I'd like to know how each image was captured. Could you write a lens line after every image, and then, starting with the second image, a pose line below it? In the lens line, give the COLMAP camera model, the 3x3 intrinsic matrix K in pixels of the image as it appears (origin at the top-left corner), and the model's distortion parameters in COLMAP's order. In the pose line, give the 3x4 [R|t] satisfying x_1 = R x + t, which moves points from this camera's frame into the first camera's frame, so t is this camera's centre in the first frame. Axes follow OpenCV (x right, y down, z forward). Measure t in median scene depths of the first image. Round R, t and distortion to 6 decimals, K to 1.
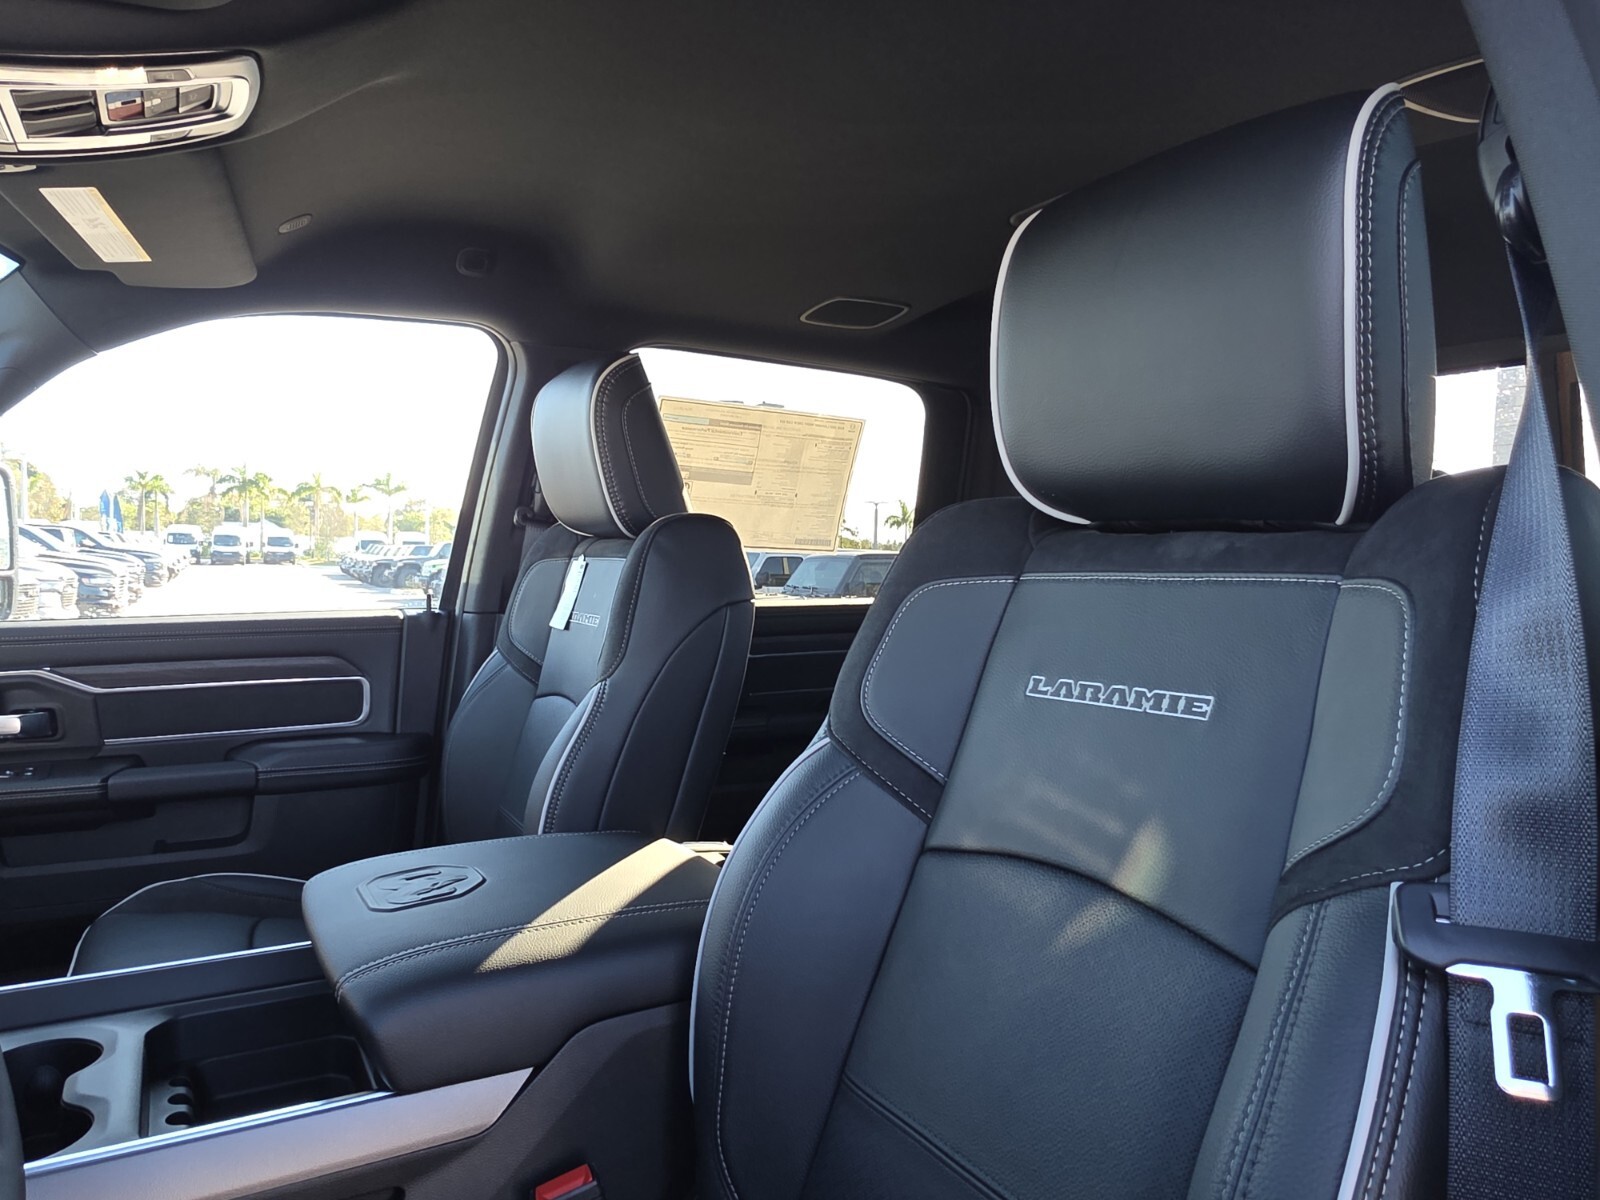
lens RADIAL K [[1089.6, 0, 788.0], [0, 1089.6, 597.9], [0, 0, 1]] dist [0.007445, -0.004293]
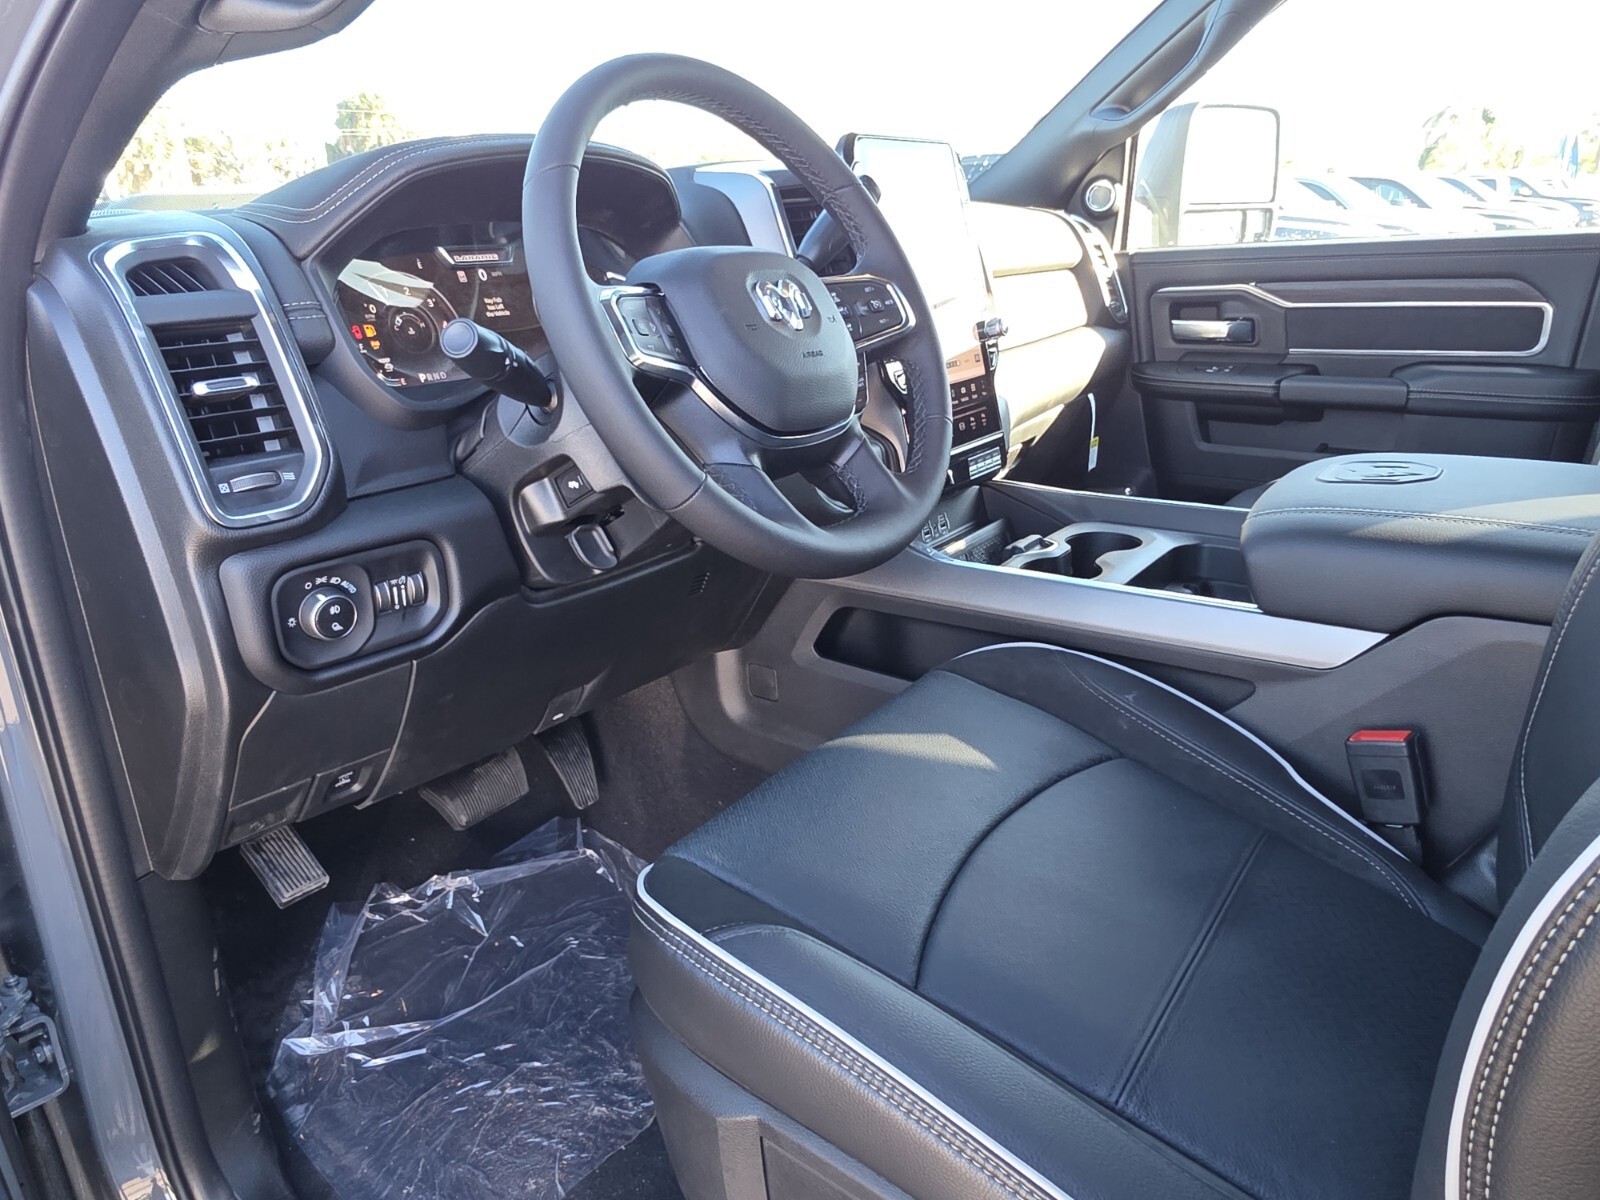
lens RADIAL K [[1089.6, 0, 788.0], [0, 1089.6, 597.9], [0, 0, 1]] dist [0.007445, -0.004293]
pose [[0.417593, 0.263705, -0.869526, 0.244671], [0.009619, 0.955623, 0.294436, 0.036880], [0.908583, -0.131319, 0.396524, 0.015709]]
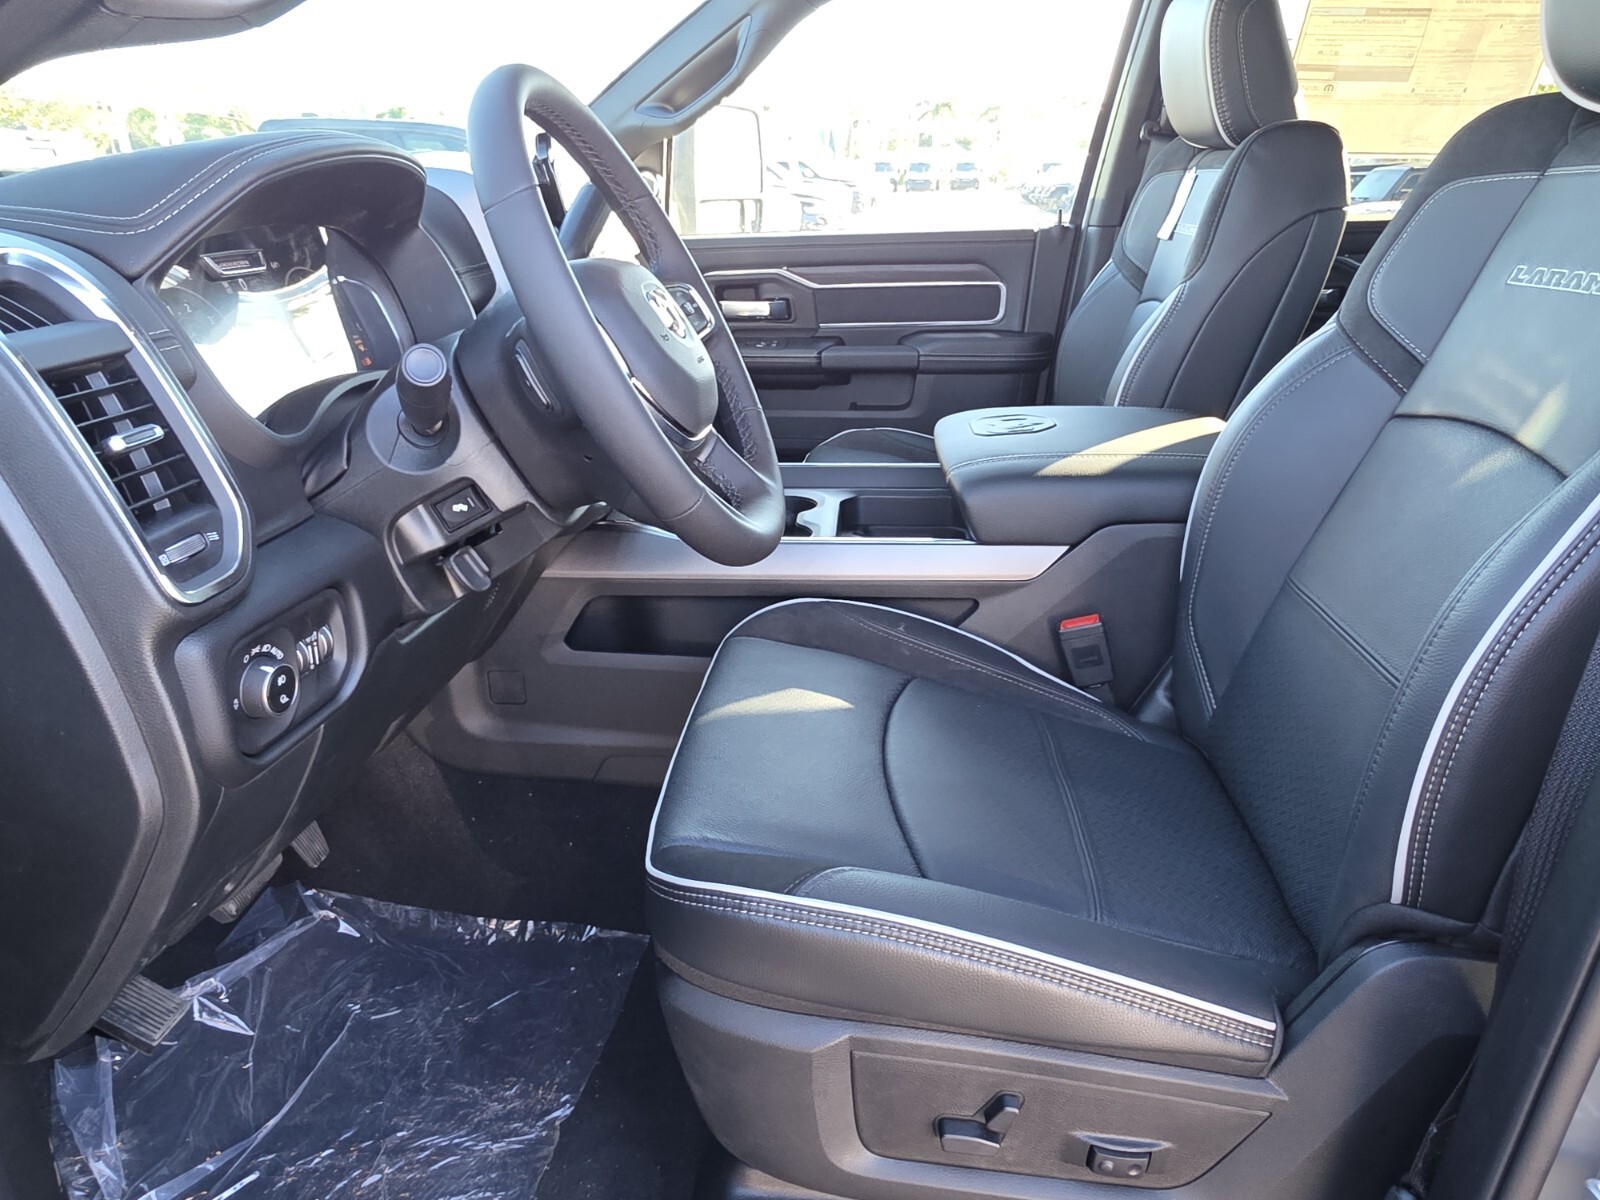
lens RADIAL K [[1089.6, 0, 788.0], [0, 1089.6, 597.9], [0, 0, 1]] dist [0.007445, -0.004293]
pose [[0.832305, 0.176818, -0.525361, 0.122564], [0.002541, 0.946533, 0.322596, 0.014926], [0.554312, -0.269833, 0.787355, -0.195143]]
